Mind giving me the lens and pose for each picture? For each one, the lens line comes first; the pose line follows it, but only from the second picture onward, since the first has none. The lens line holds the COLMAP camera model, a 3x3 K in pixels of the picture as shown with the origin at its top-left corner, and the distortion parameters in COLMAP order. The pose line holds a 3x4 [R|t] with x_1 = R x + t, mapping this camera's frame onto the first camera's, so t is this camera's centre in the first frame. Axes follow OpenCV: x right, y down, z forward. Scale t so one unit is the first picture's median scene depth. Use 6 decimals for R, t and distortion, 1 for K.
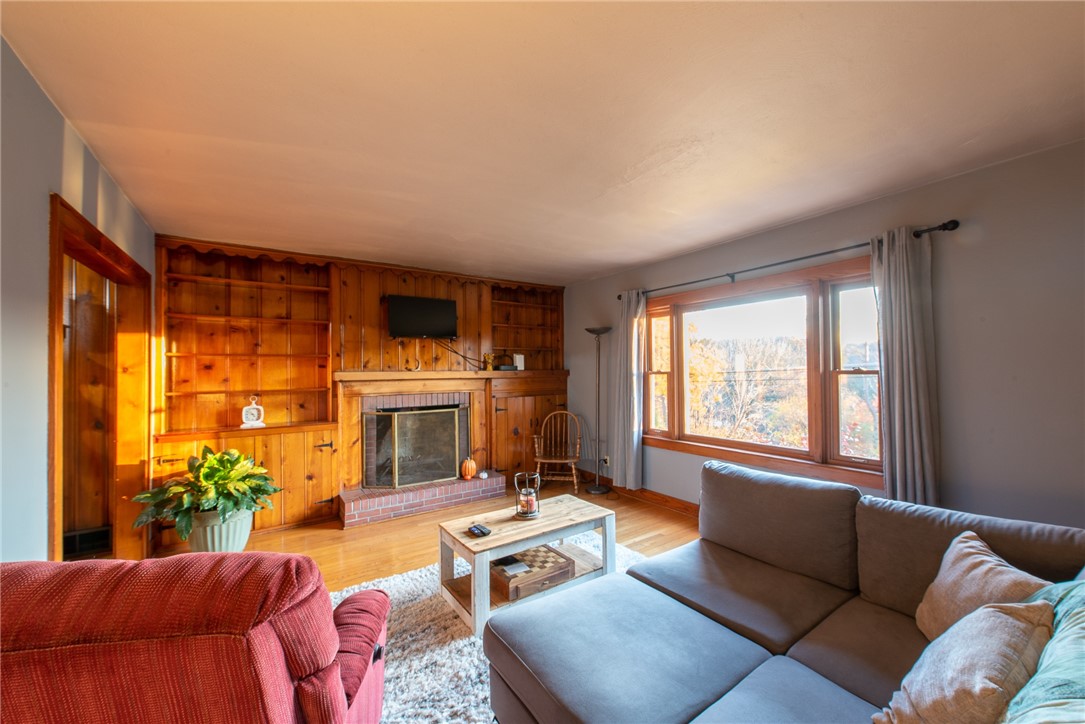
lens RADIAL K [[421.8, 0, 535.2], [0, 421.8, 365.2], [0, 0, 1]] dist [0.009627, -0.003043]
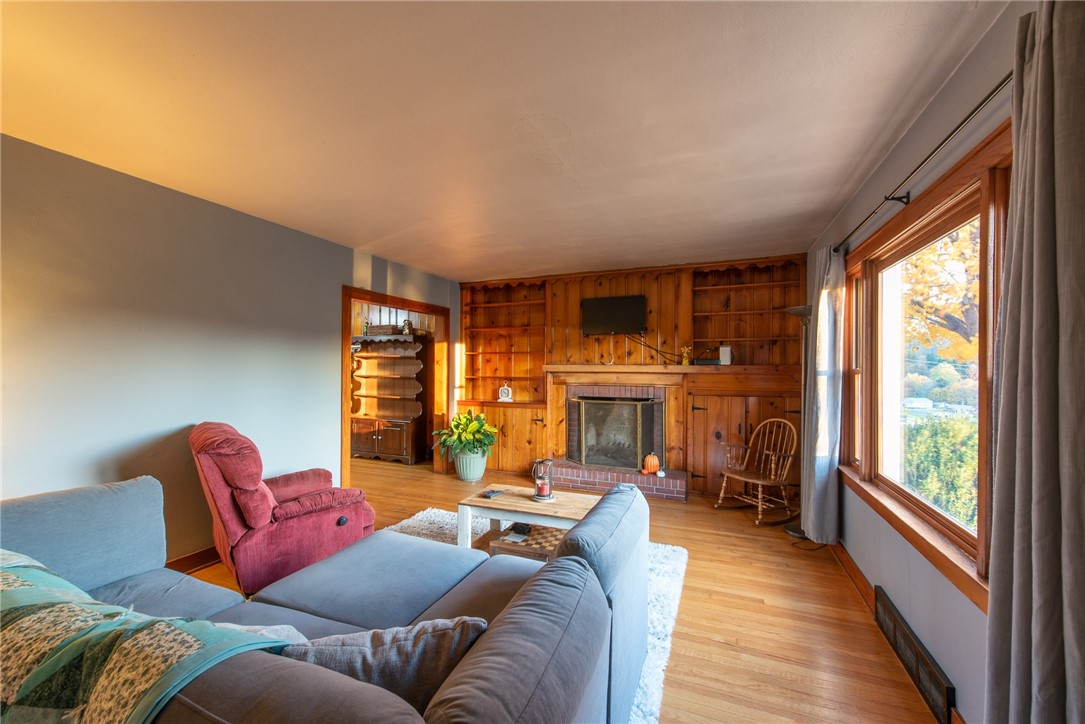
lens RADIAL K [[421.8, 0, 536.1], [0, 421.8, 365.0], [0, 0, 1]] dist [0.009627, -0.003043]
pose [[0.554629, 0.010063, -0.832037, 0.565669], [0.002830, 0.999898, 0.013980, -0.001307], [0.832093, -0.010108, 0.554544, 0.252268]]
